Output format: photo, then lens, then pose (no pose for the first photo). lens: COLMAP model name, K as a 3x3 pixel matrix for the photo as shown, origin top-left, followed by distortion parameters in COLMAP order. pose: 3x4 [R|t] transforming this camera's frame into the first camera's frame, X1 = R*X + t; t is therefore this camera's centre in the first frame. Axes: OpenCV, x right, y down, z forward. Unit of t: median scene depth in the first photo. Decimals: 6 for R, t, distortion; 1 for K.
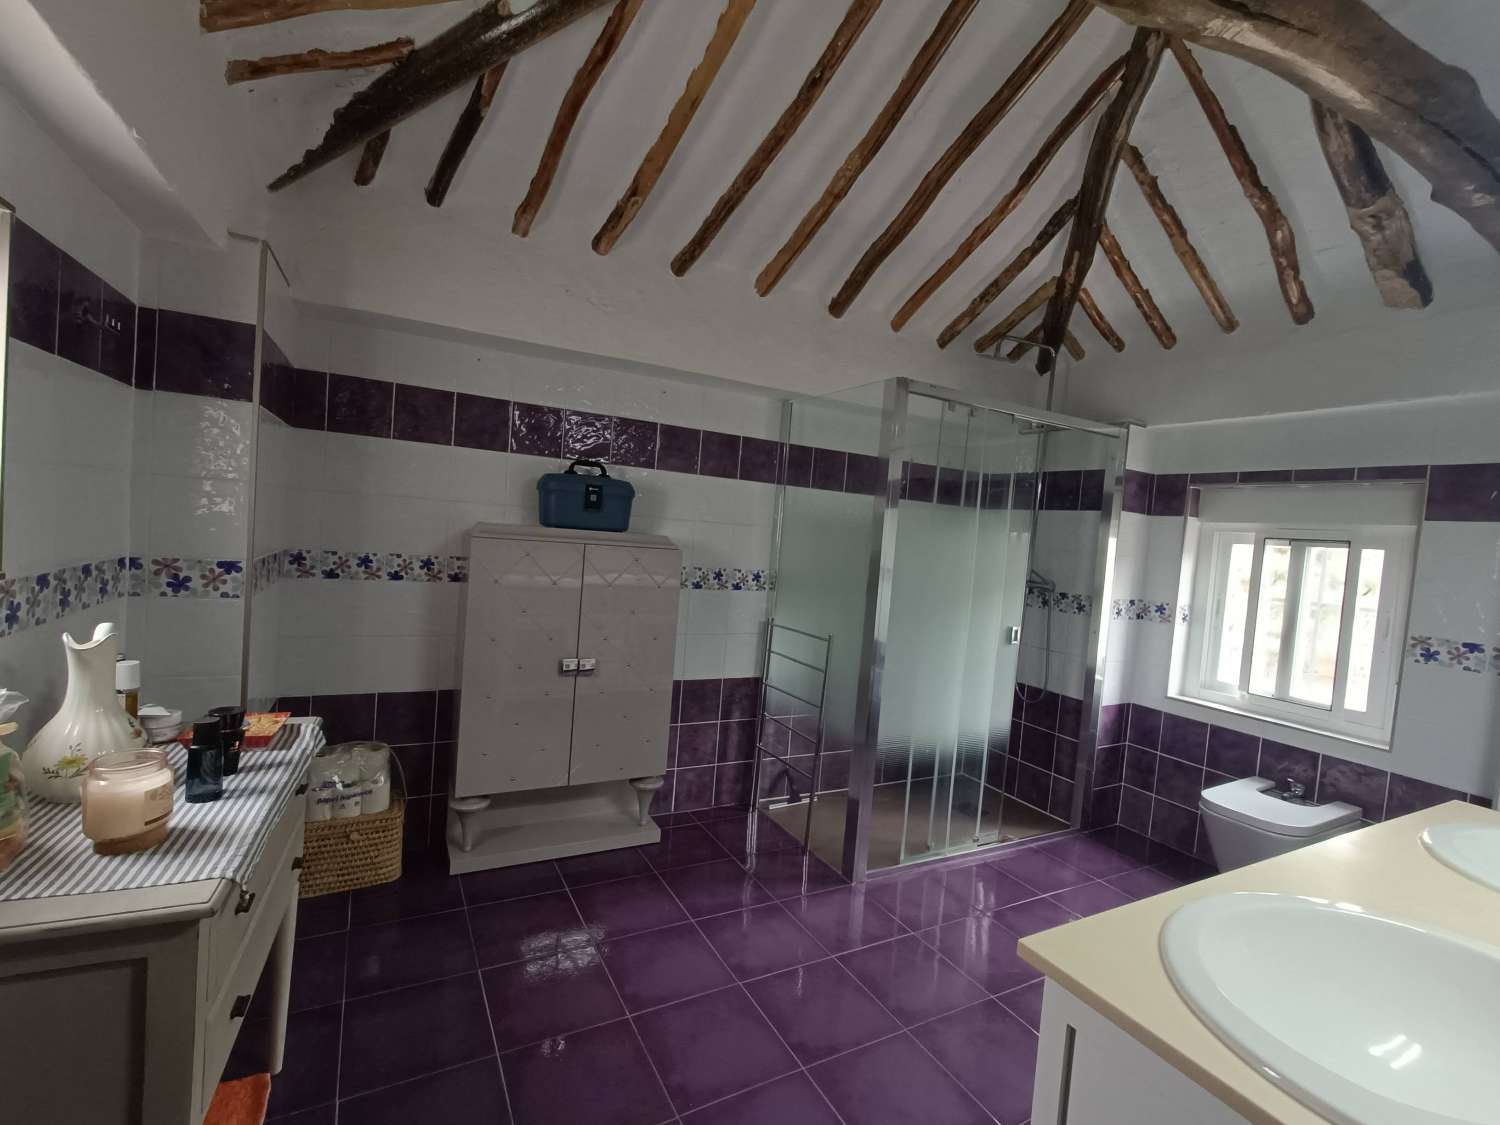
lens RADIAL K [[673.5, 0, 746.6], [0, 673.5, 557.3], [0, 0, 1]] dist [0.009010, -0.001134]
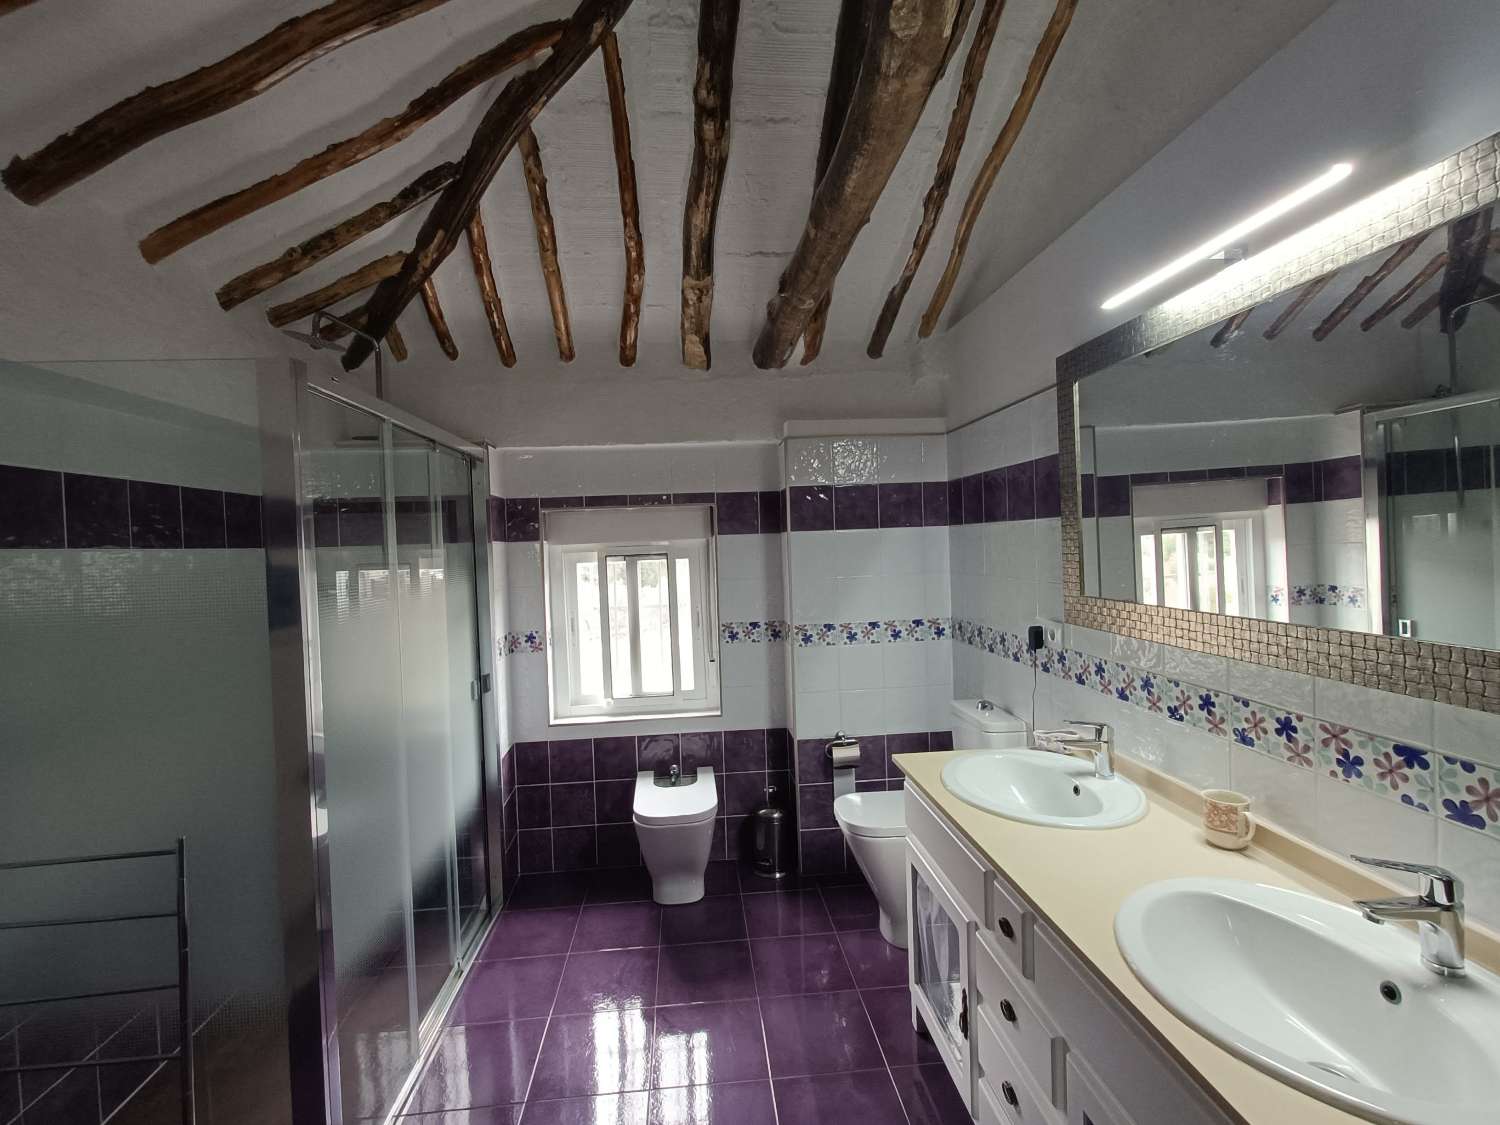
lens RADIAL K [[673.5, 0, 747.6], [0, 673.5, 558.1], [0, 0, 1]] dist [0.009010, -0.001134]
pose [[0.404500, -0.109686, 0.907937, -0.135384], [0.103028, 0.991927, 0.073933, -0.084018], [-0.908716, 0.063637, 0.412535, 0.349401]]
